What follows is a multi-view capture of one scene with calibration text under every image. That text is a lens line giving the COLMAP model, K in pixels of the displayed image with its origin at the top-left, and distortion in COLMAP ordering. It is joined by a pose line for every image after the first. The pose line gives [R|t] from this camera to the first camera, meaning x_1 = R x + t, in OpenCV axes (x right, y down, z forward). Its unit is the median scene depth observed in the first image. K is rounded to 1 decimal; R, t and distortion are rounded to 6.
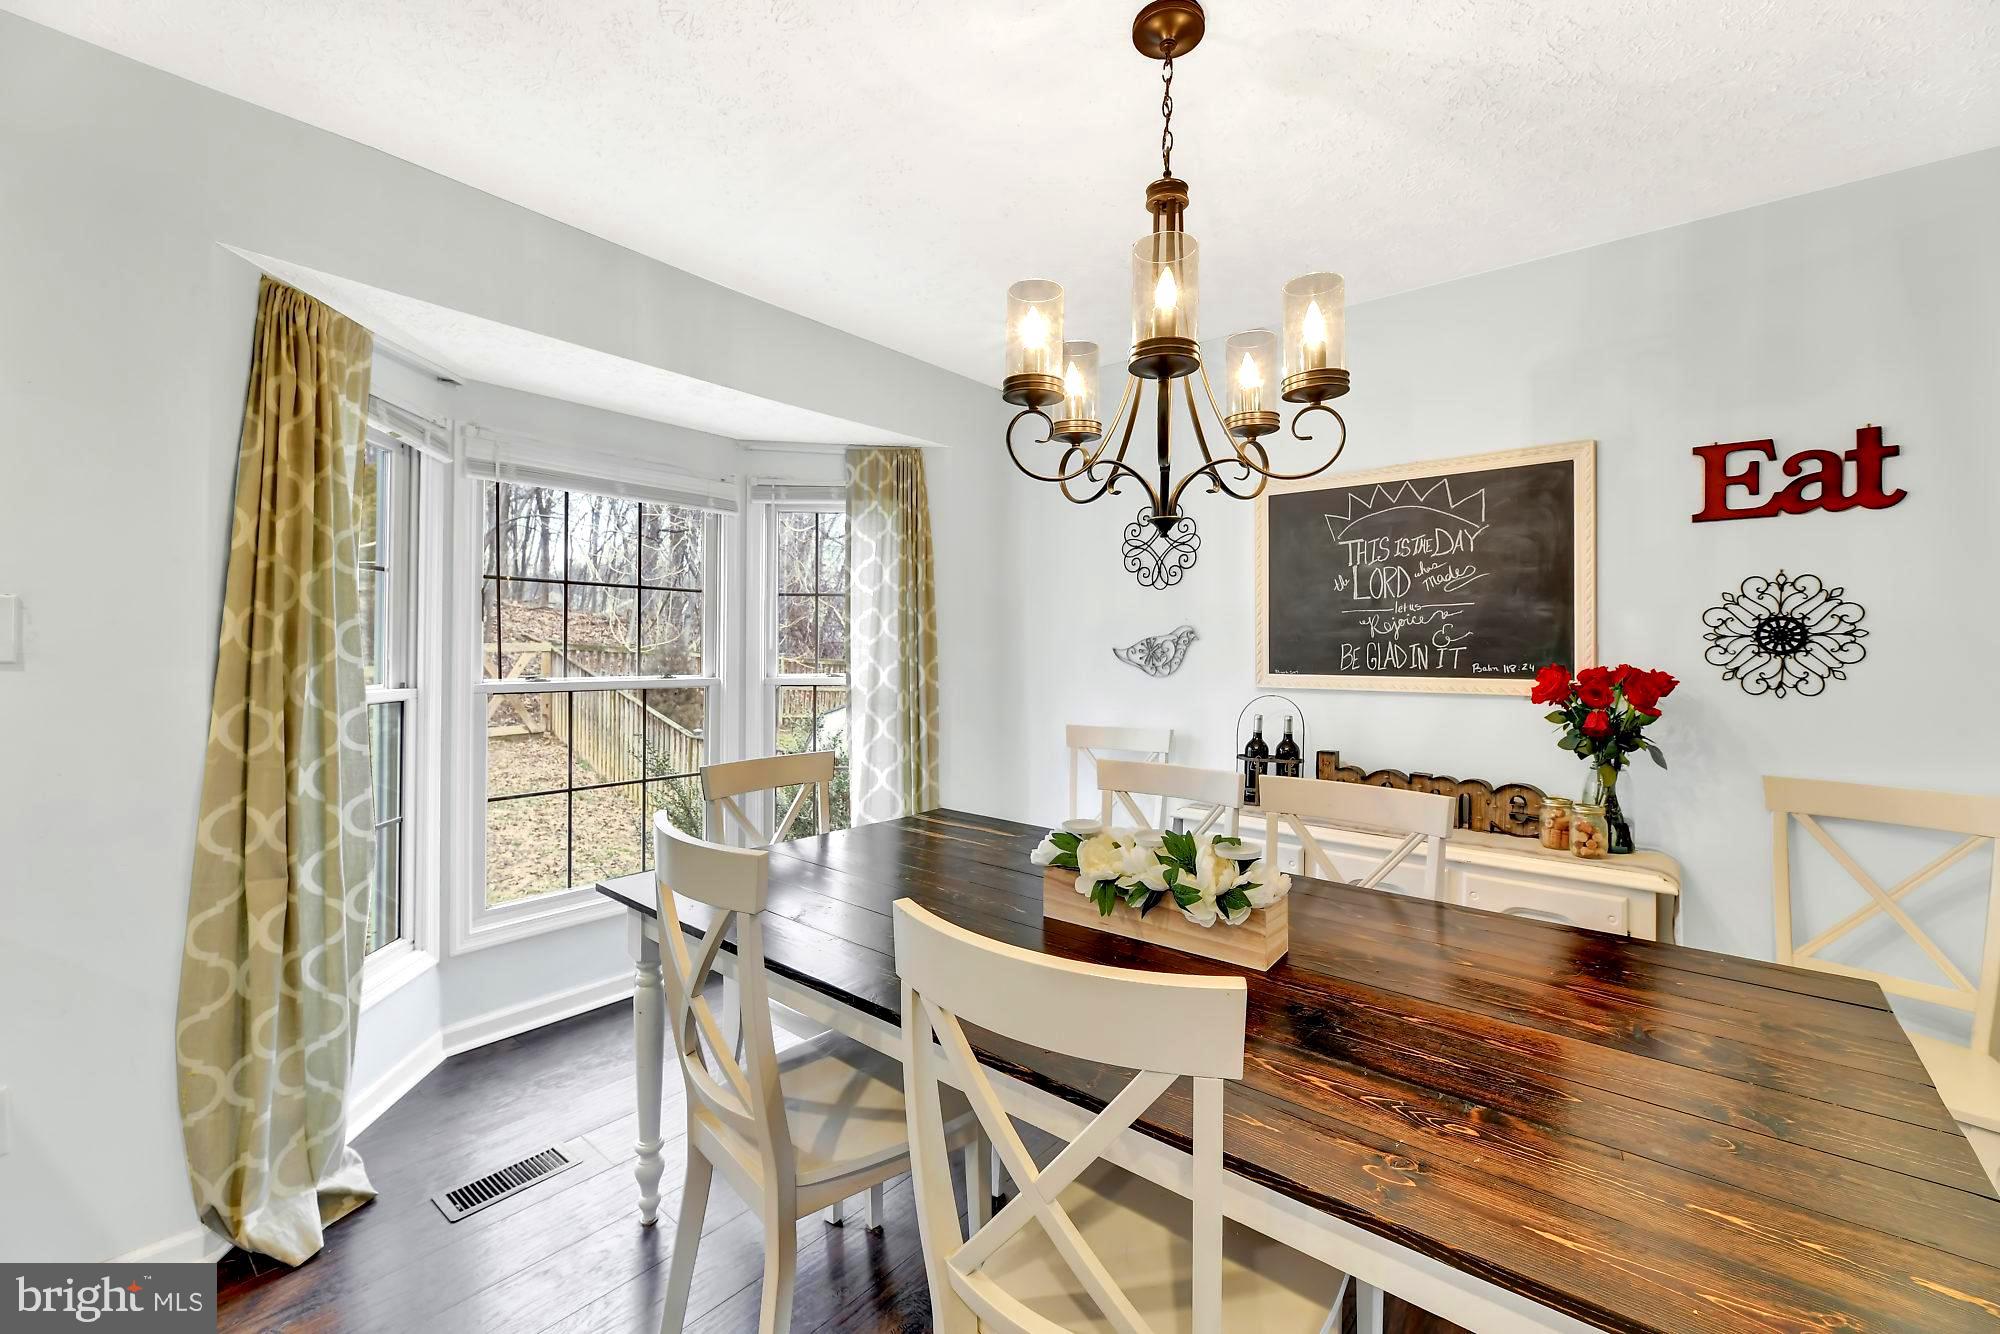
lens RADIAL K [[827.8, 0, 998.7], [0, 827.8, 647.9], [0, 0, 1]] dist [-0.003710, -0.000351]
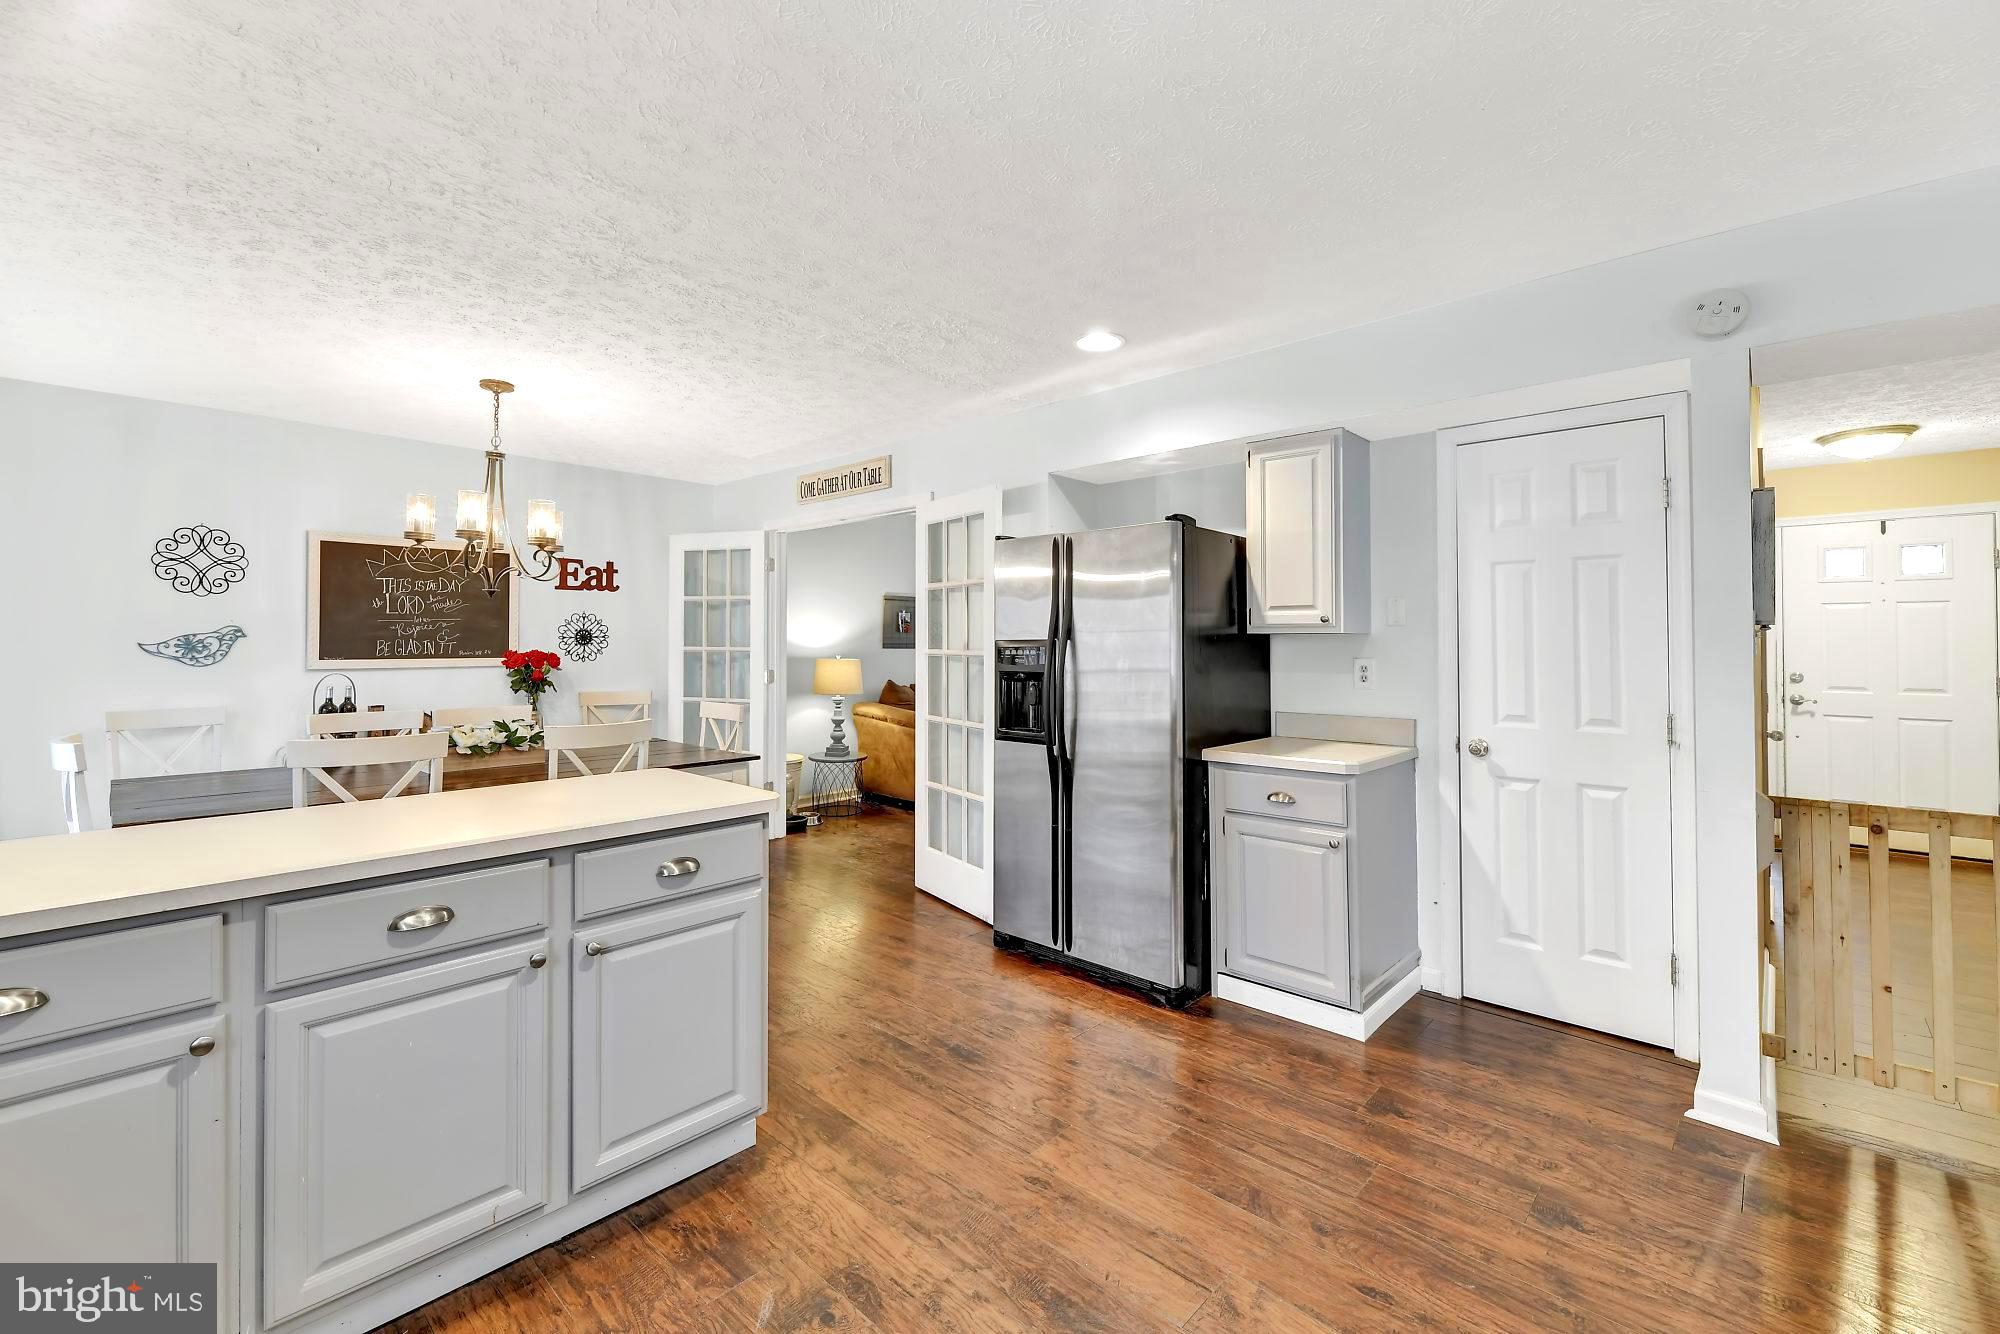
lens RADIAL K [[827.8, 0, 1002.5], [0, 827.8, 646.6], [0, 0, 1]] dist [-0.003710, -0.000351]
pose [[0.059431, -0.009437, 0.998188, -1.243754], [-0.002017, 0.999952, 0.009574, -0.011305], [-0.998230, -0.002582, 0.059409, -0.359368]]
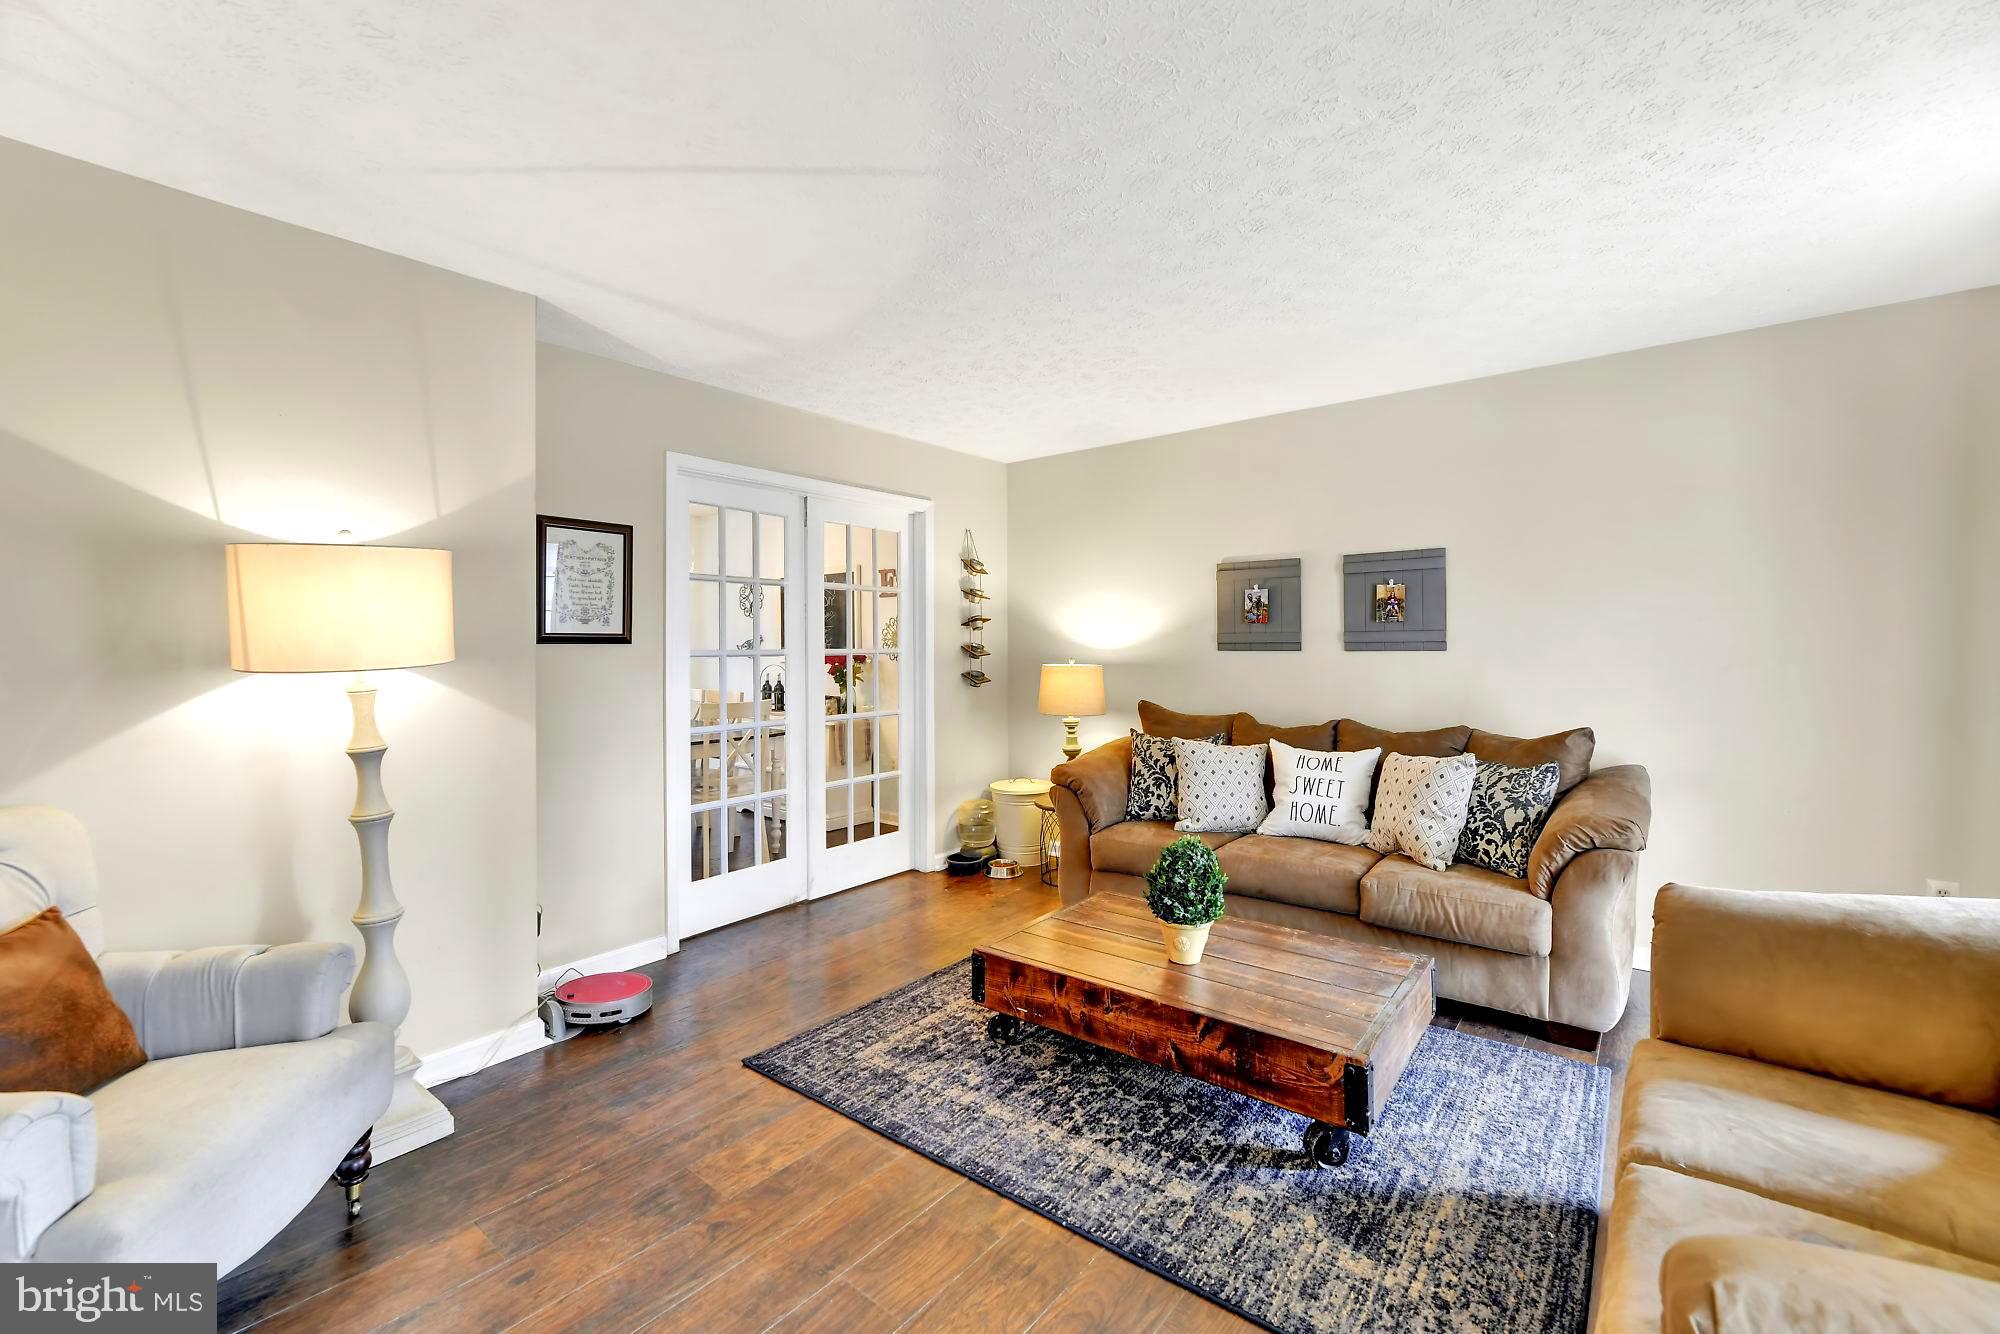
lens RADIAL K [[827.8, 0, 1001.6], [0, 827.8, 656.9], [0, 0, 1]] dist [-0.003710, -0.000351]
pose [[0.999661, -0.011612, 0.023285, 1.006020], [0.011230, 0.999801, 0.016477, 0.003579], [-0.023472, -0.016210, 0.999593, -1.472542]]
